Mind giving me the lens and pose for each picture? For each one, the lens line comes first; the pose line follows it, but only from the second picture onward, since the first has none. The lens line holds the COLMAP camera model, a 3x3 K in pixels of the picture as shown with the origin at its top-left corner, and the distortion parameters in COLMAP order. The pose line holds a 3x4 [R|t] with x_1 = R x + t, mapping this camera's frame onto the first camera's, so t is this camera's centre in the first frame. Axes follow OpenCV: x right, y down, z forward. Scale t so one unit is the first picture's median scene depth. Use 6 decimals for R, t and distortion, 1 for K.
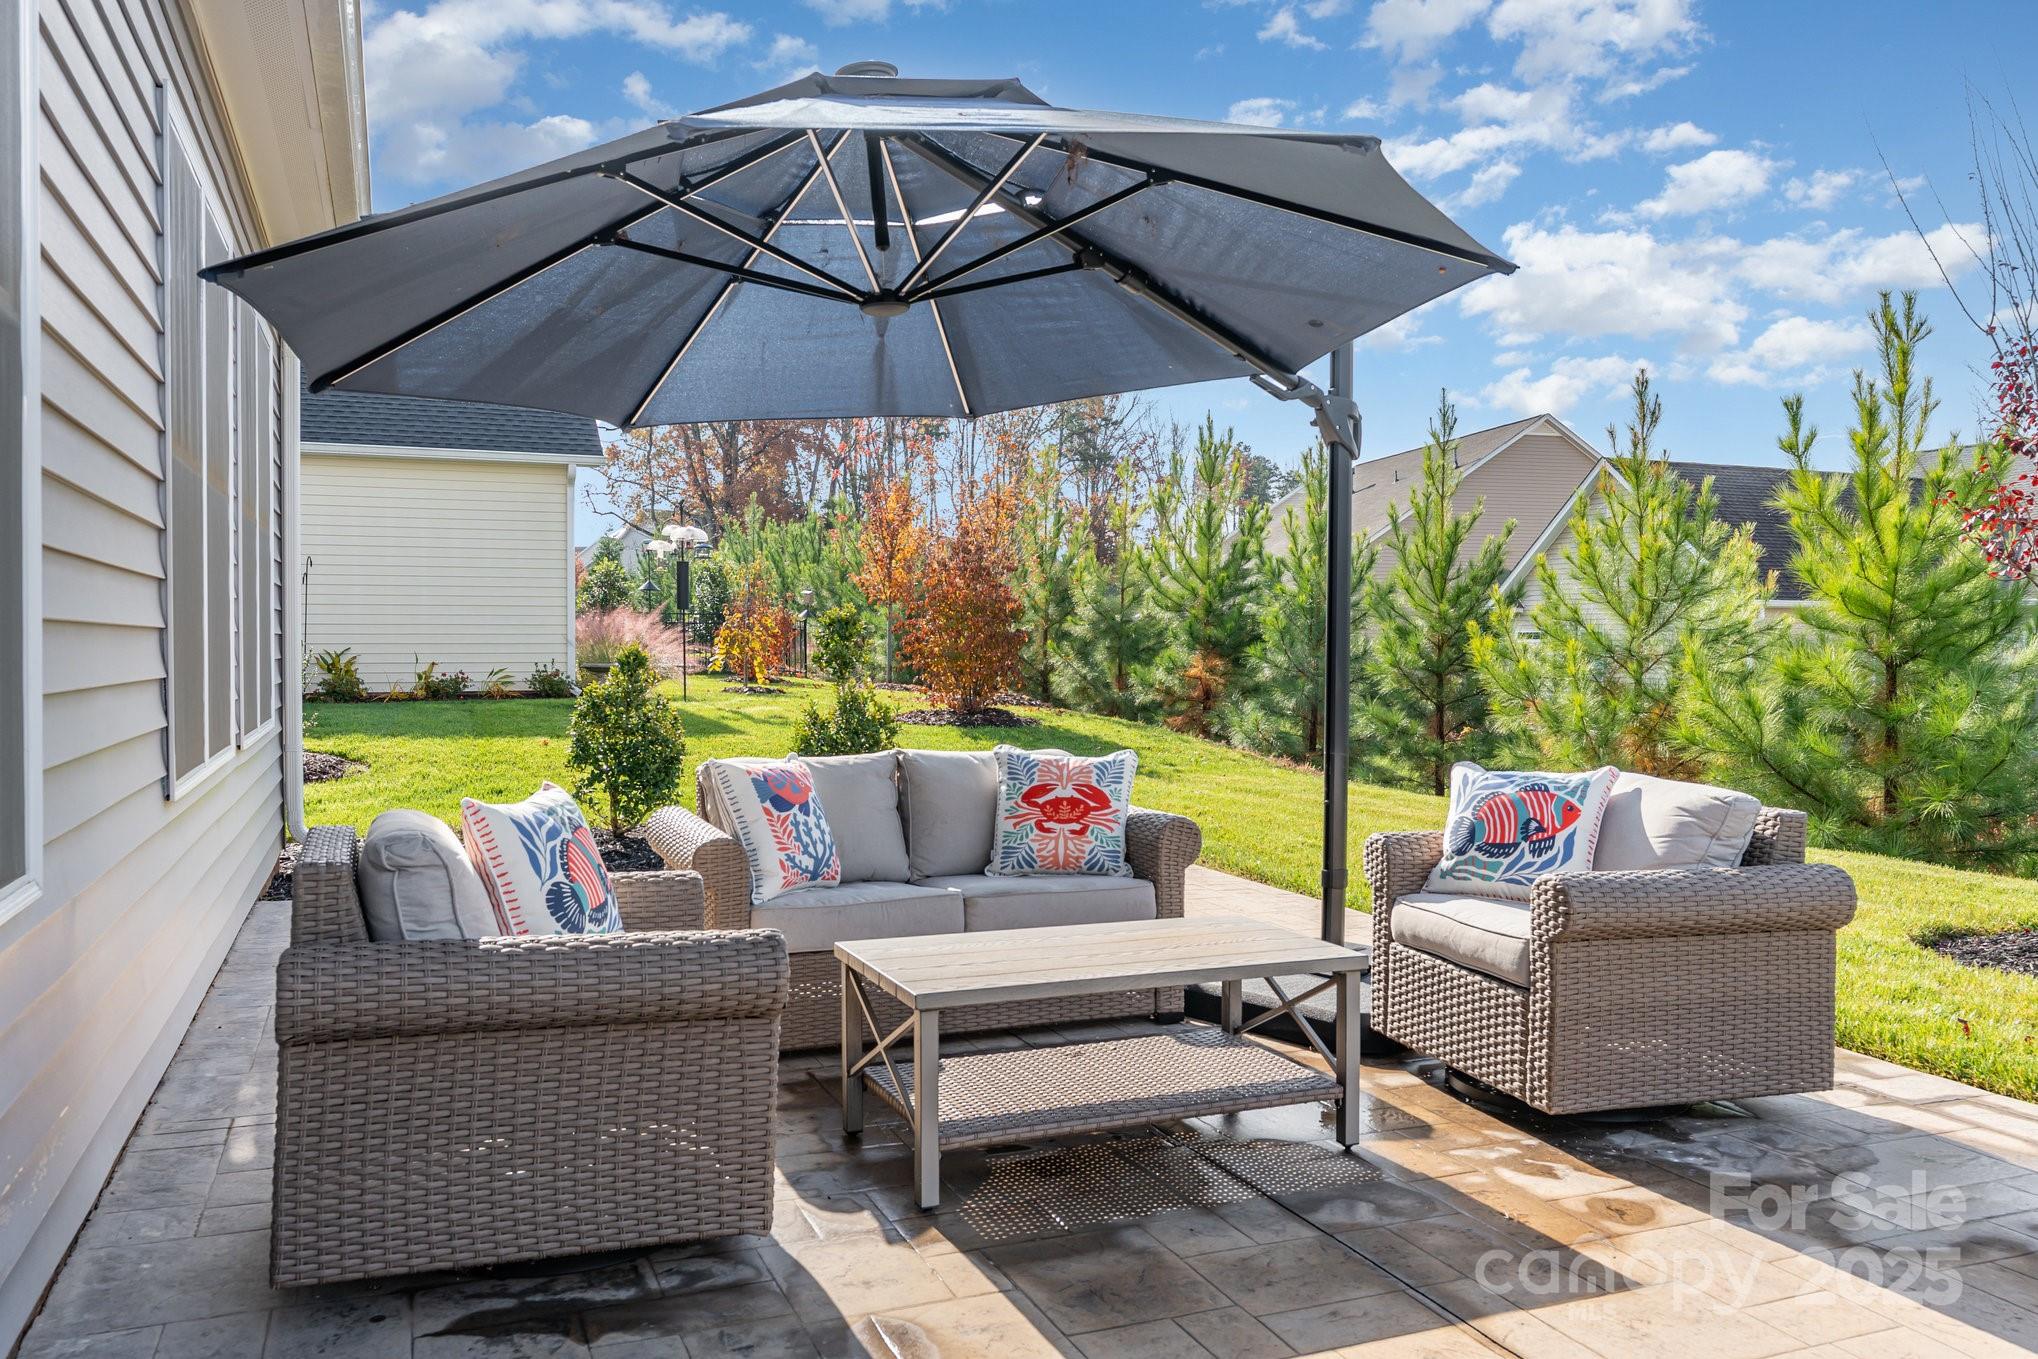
lens RADIAL K [[1536.0, 0, 1019.0], [0, 1536.0, 677.9], [0, 0, 1]] dist [-0.007749, -0.006453]
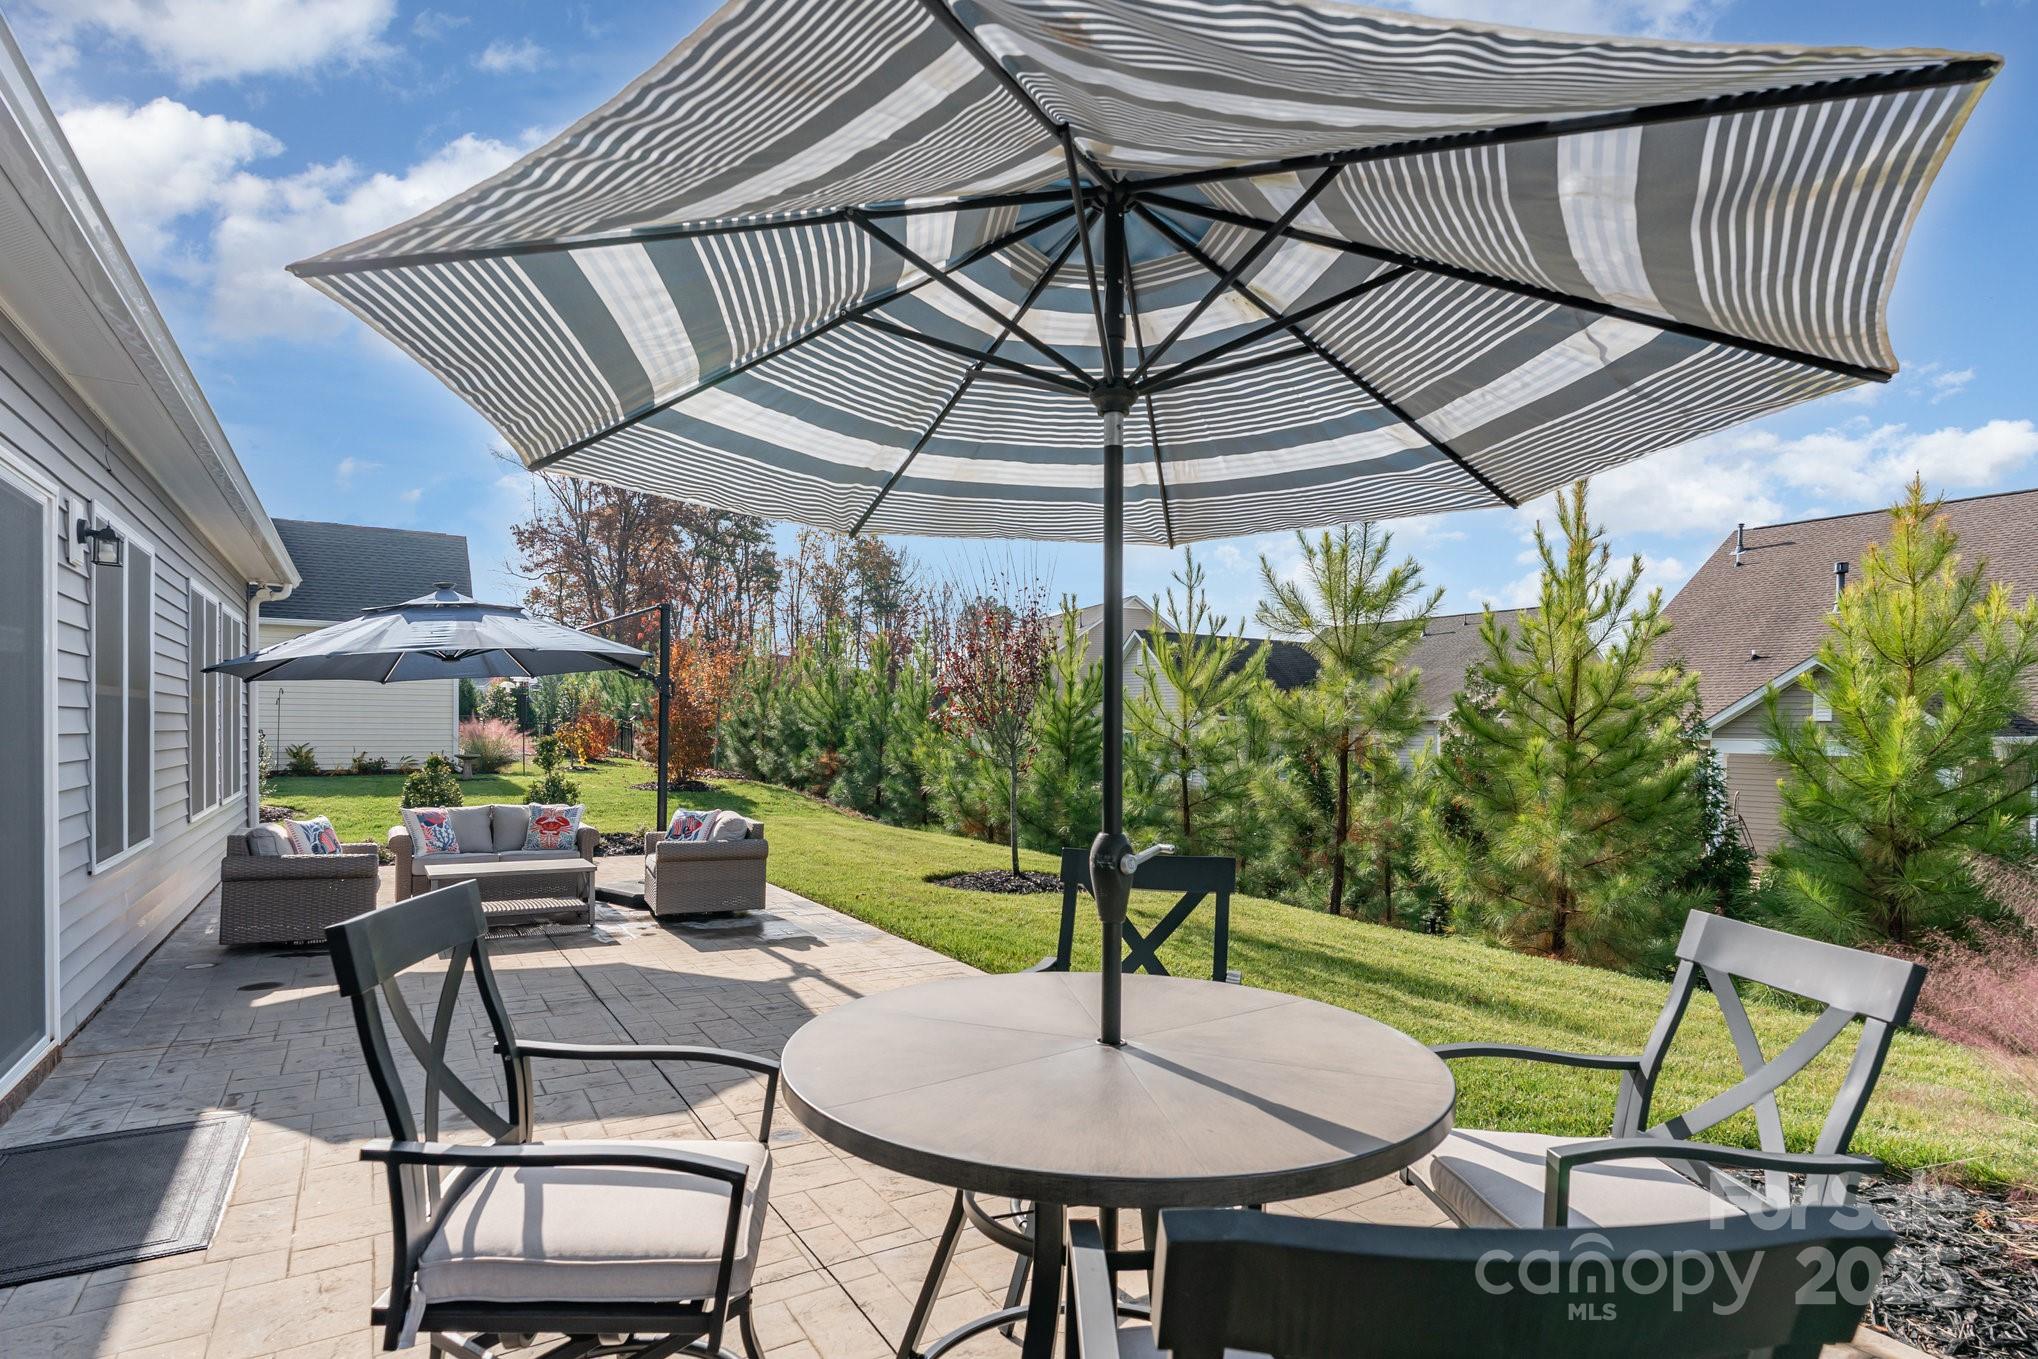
lens RADIAL K [[1059.0, 0, 1016.1], [0, 1059.0, 740.1], [0, 0, 1]] dist [0.007395, 0.001184]
pose [[0.987562, 0.008110, 0.157022, 0.311265], [-0.006128, 0.999895, -0.013099, -0.027573], [-0.157111, 0.011974, 0.987508, -0.572351]]
